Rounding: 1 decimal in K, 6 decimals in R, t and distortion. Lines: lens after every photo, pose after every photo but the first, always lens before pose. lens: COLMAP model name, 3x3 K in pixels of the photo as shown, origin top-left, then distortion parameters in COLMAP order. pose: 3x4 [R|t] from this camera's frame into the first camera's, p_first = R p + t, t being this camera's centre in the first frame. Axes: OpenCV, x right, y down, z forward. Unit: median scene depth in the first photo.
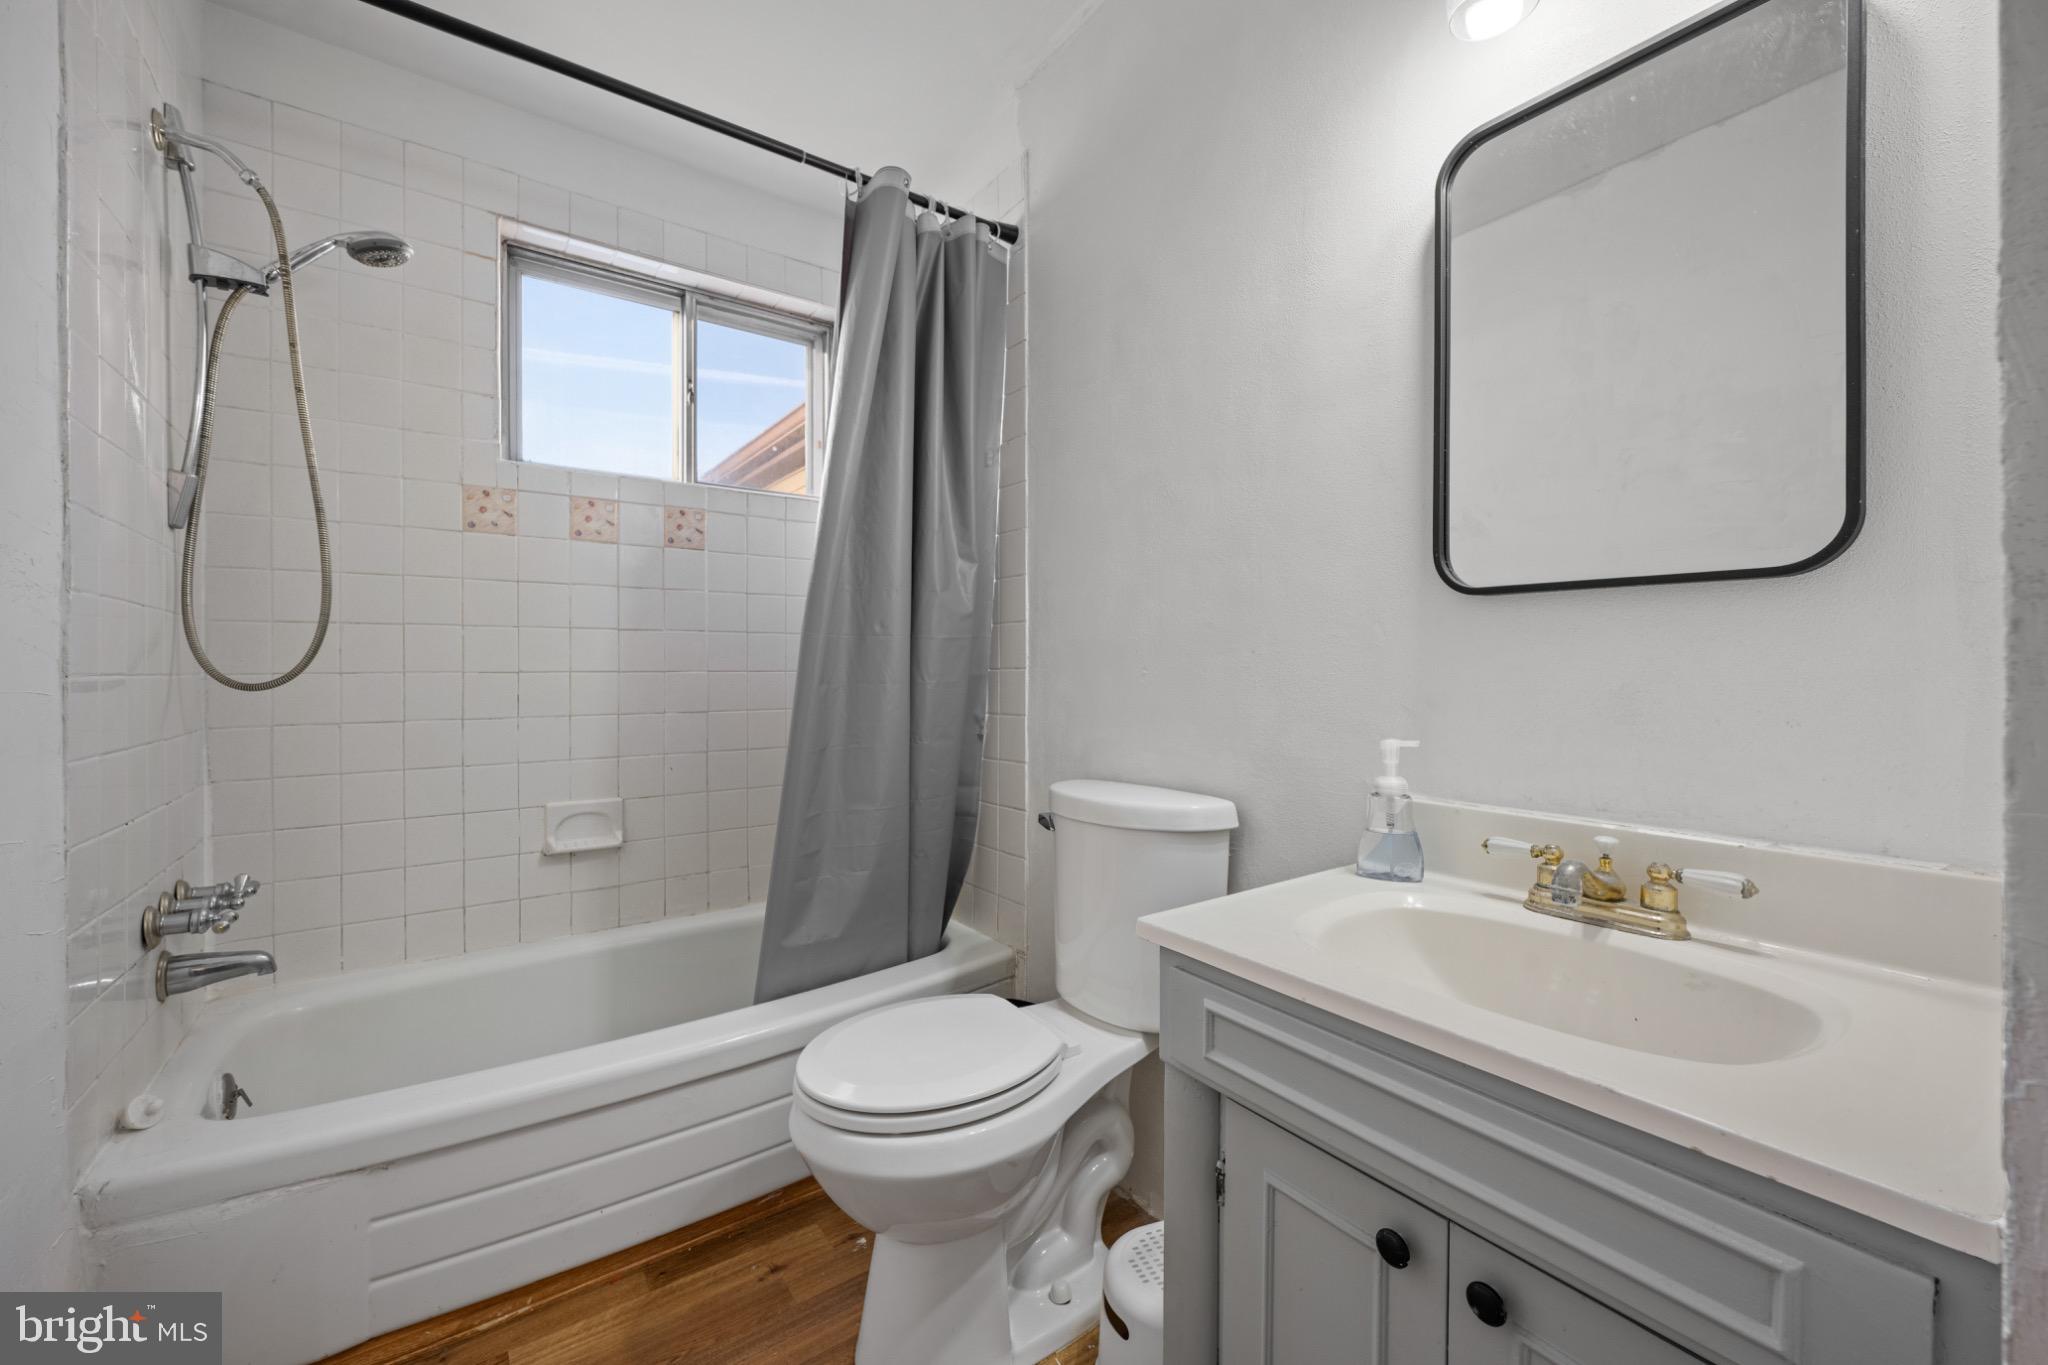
lens RADIAL K [[826.3, 0, 1033.6], [0, 826.3, 668.5], [0, 0, 1]] dist [-0.001510, 0.000880]
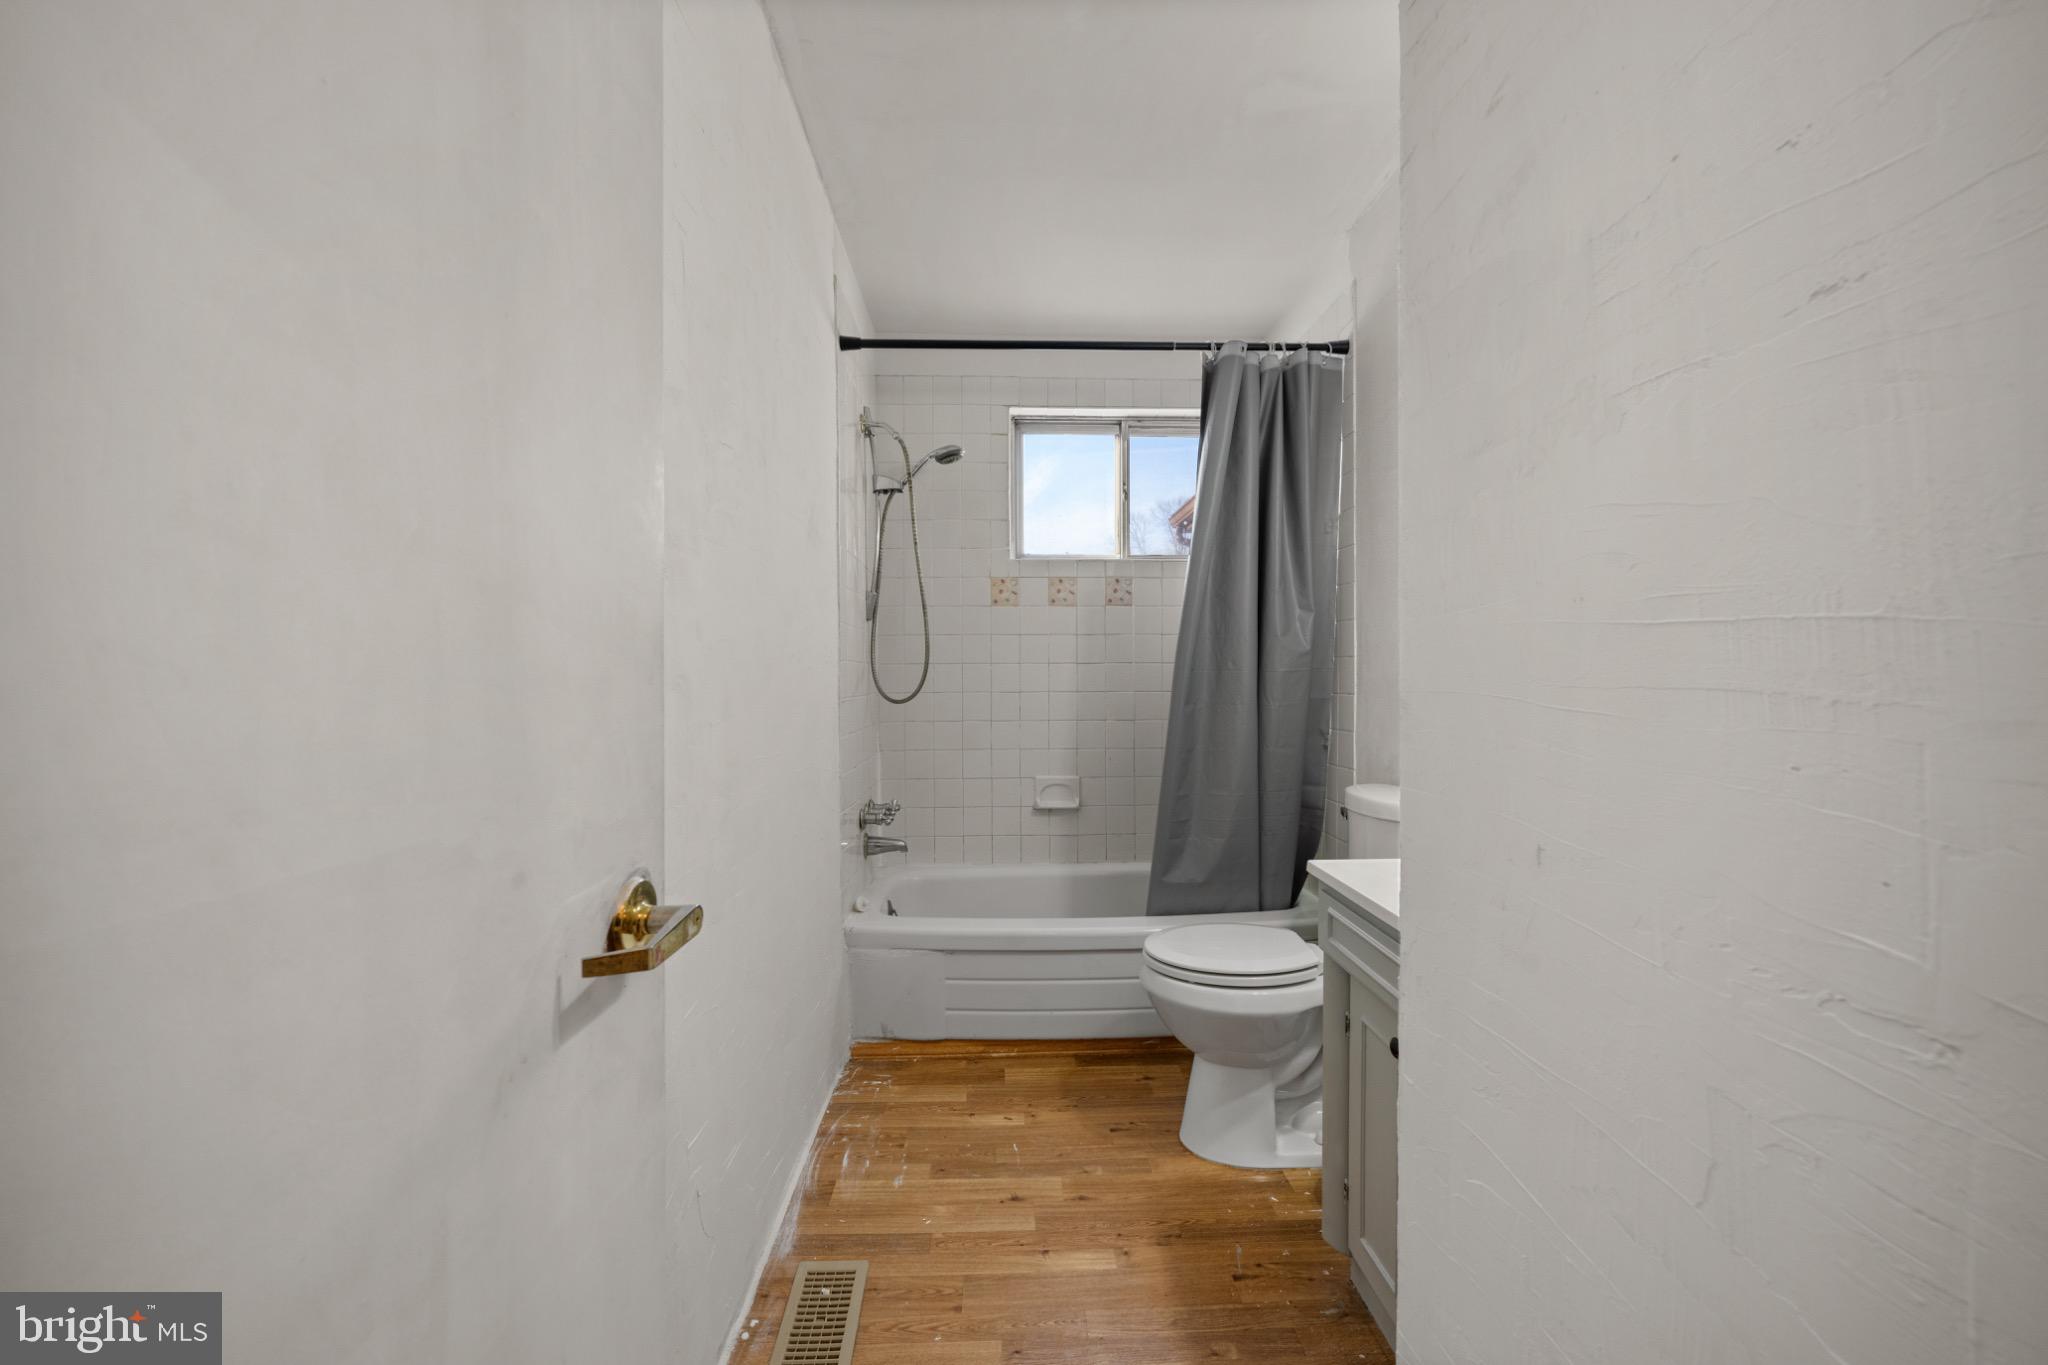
lens RADIAL K [[826.3, 0, 1018.8], [0, 826.3, 679.3], [0, 0, 1]] dist [-0.001510, 0.000880]
pose [[0.826562, 0.002935, -0.562838, 0.306651], [0.002243, 0.999961, 0.008508, -0.038191], [0.562841, -0.008295, 0.826523, -0.358694]]
